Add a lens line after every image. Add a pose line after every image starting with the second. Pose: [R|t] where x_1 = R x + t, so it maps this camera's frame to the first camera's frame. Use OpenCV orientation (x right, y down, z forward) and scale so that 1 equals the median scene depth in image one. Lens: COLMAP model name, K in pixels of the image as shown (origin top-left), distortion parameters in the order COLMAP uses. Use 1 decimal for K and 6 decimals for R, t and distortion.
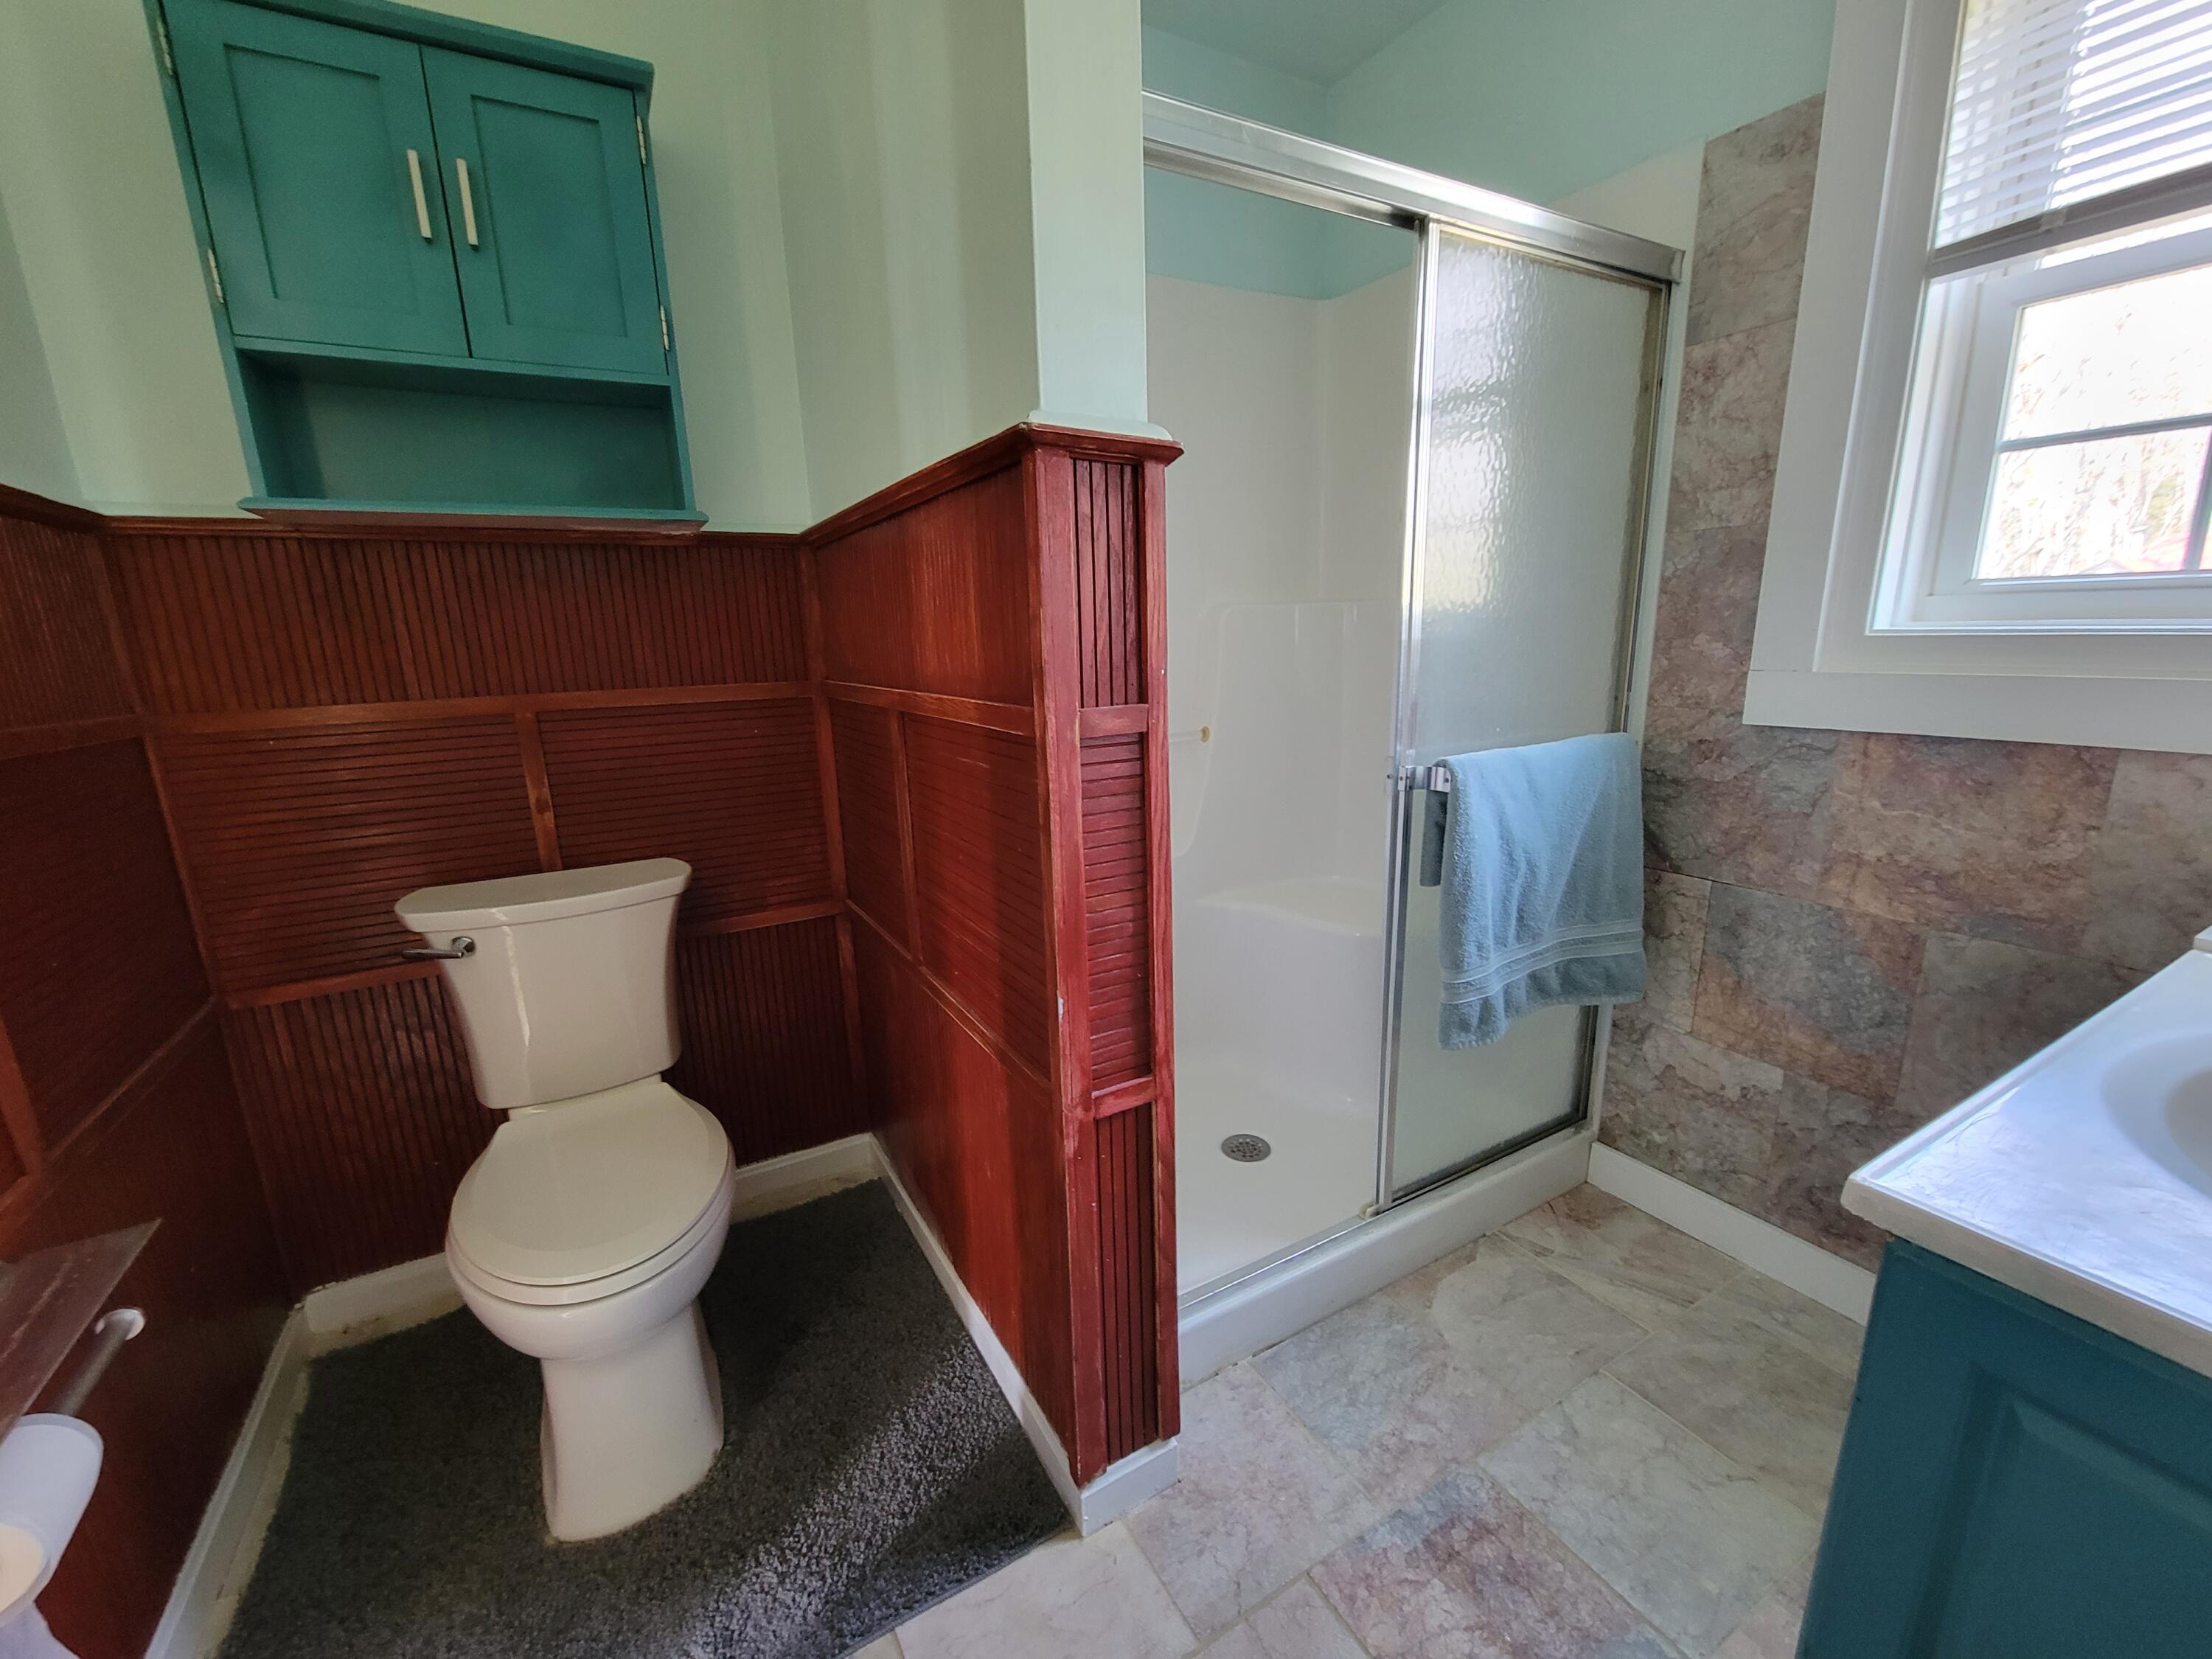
lens RADIAL K [[903.0, 0, 1094.8], [0, 903.0, 838.3], [0, 0, 1]] dist [-0.001026, -0.001903]
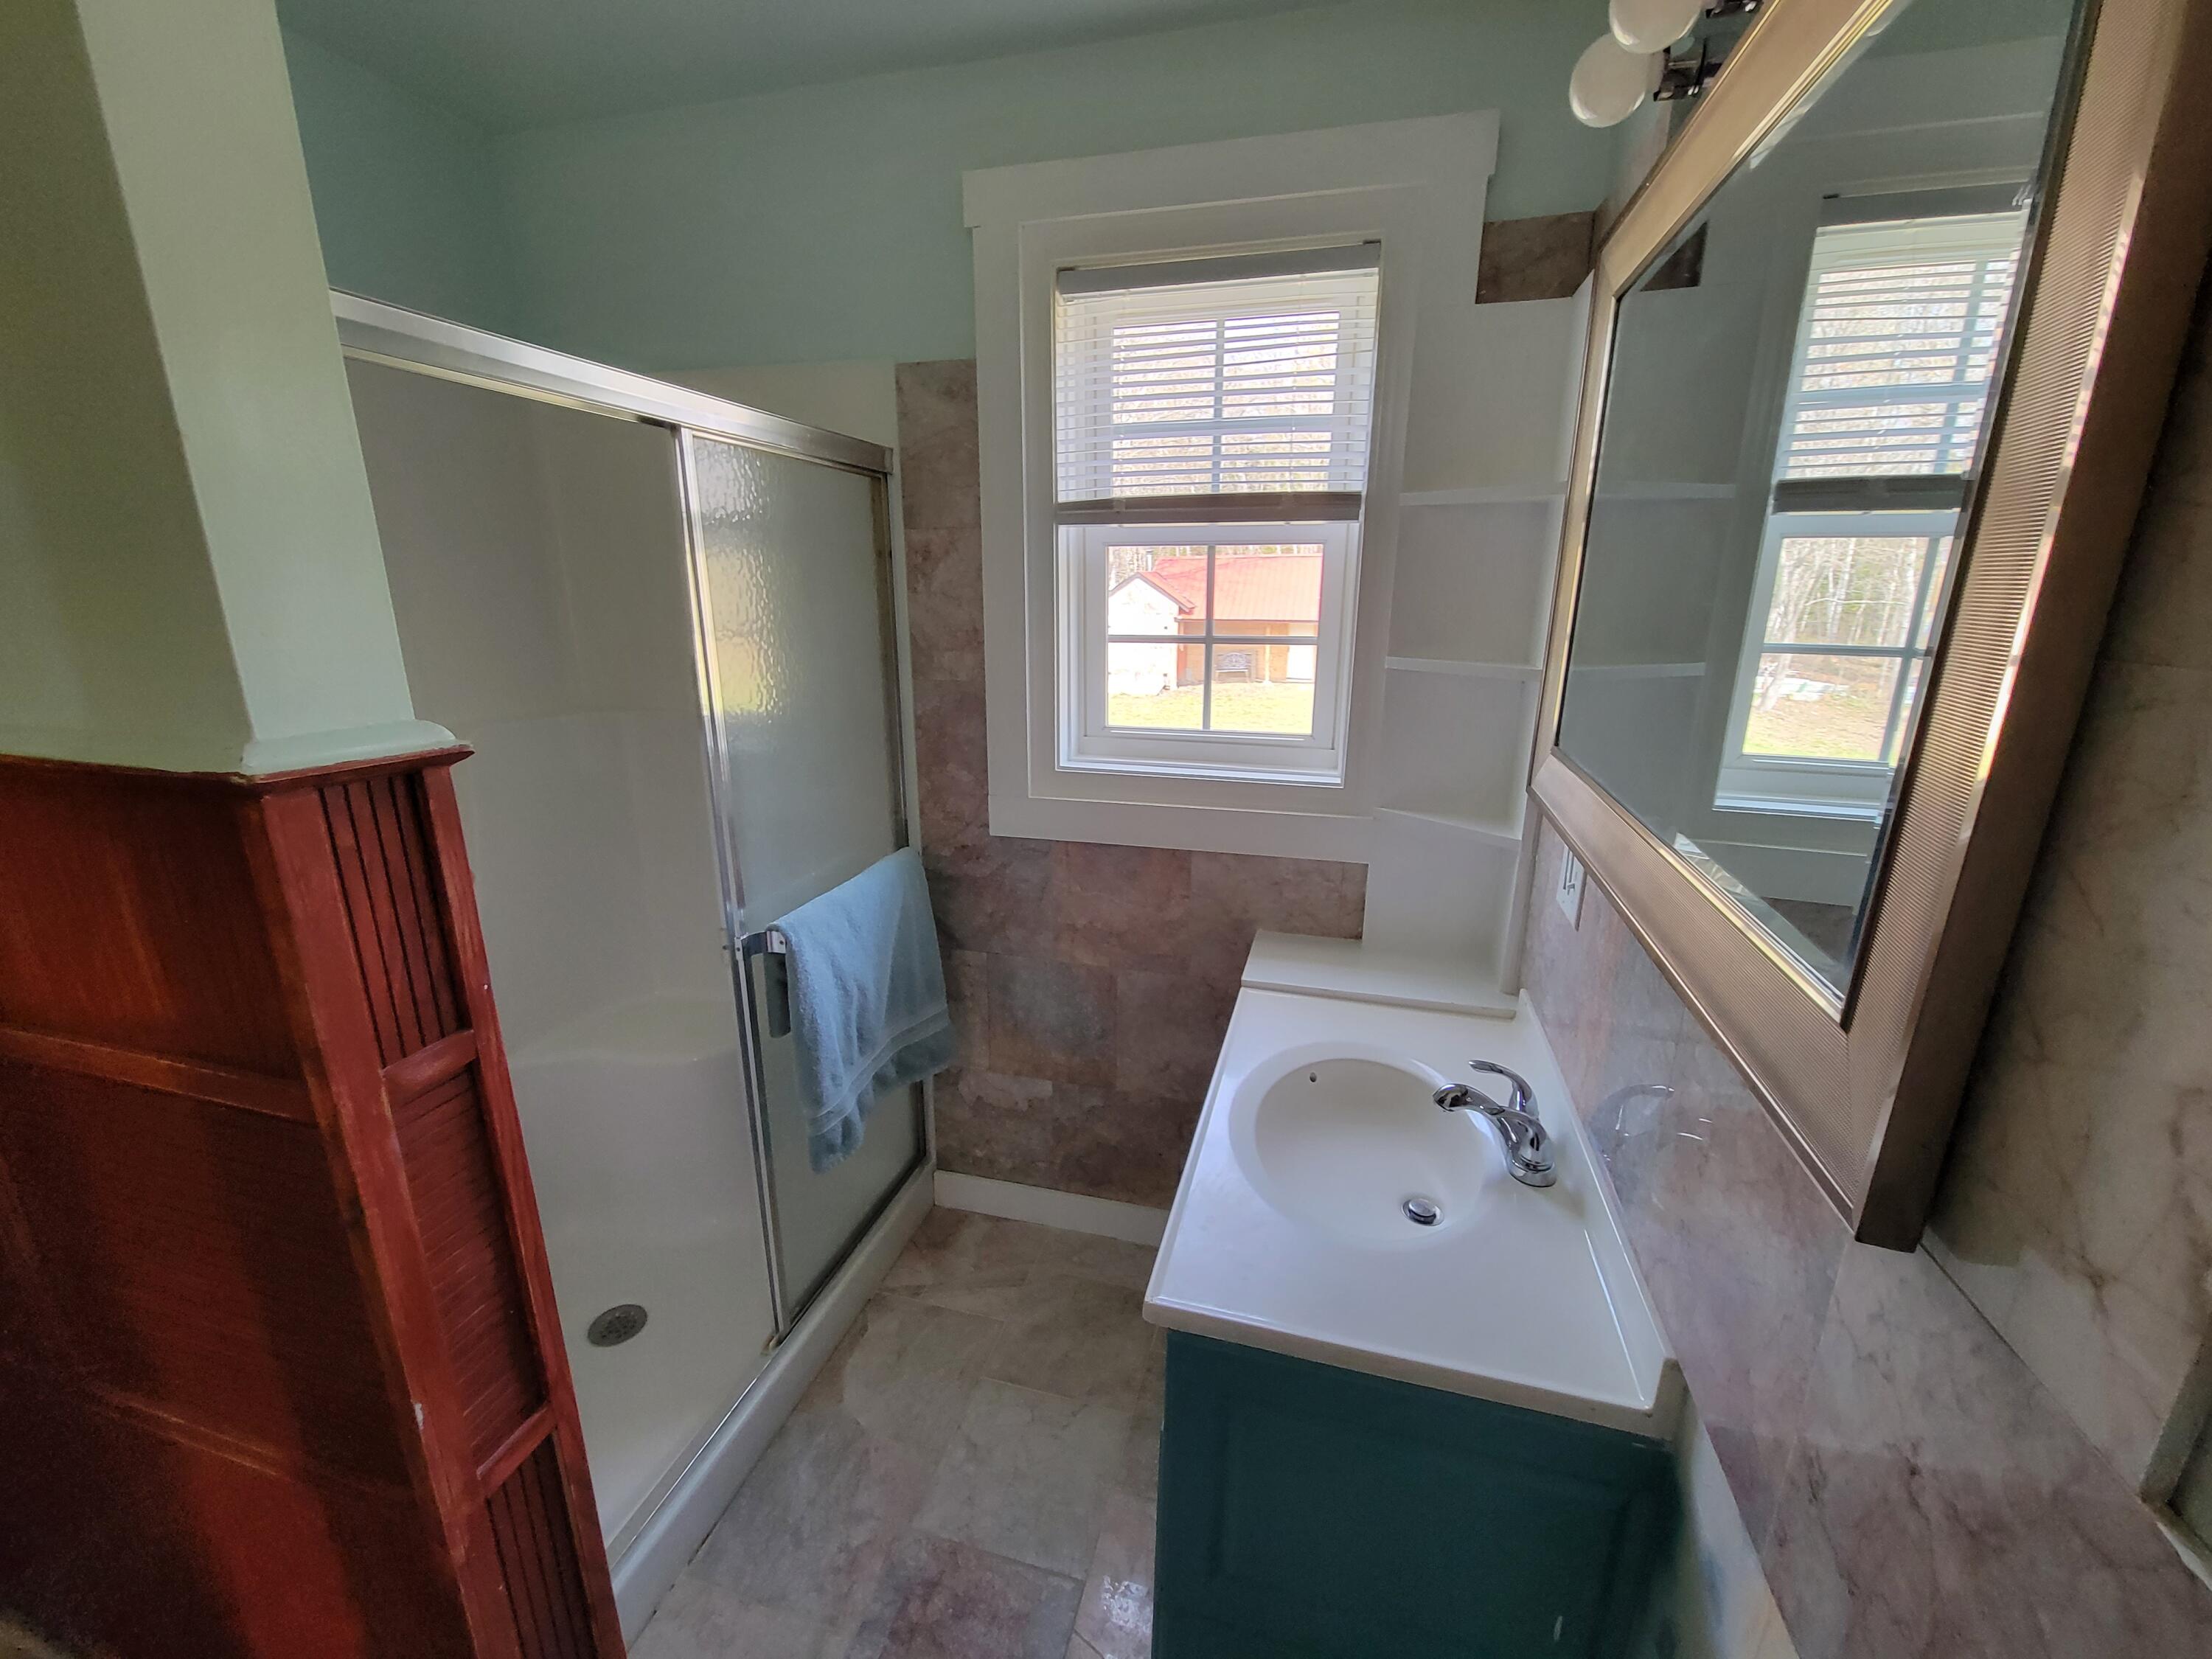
lens RADIAL K [[903.0, 0, 1097.7], [0, 903.0, 830.8], [0, 0, 1]] dist [-0.001026, -0.001903]
pose [[0.706486, -0.157640, 0.689947, -0.061718], [0.138841, 0.986805, 0.083297, -0.237314], [-0.693974, 0.036945, 0.719051, -0.029685]]
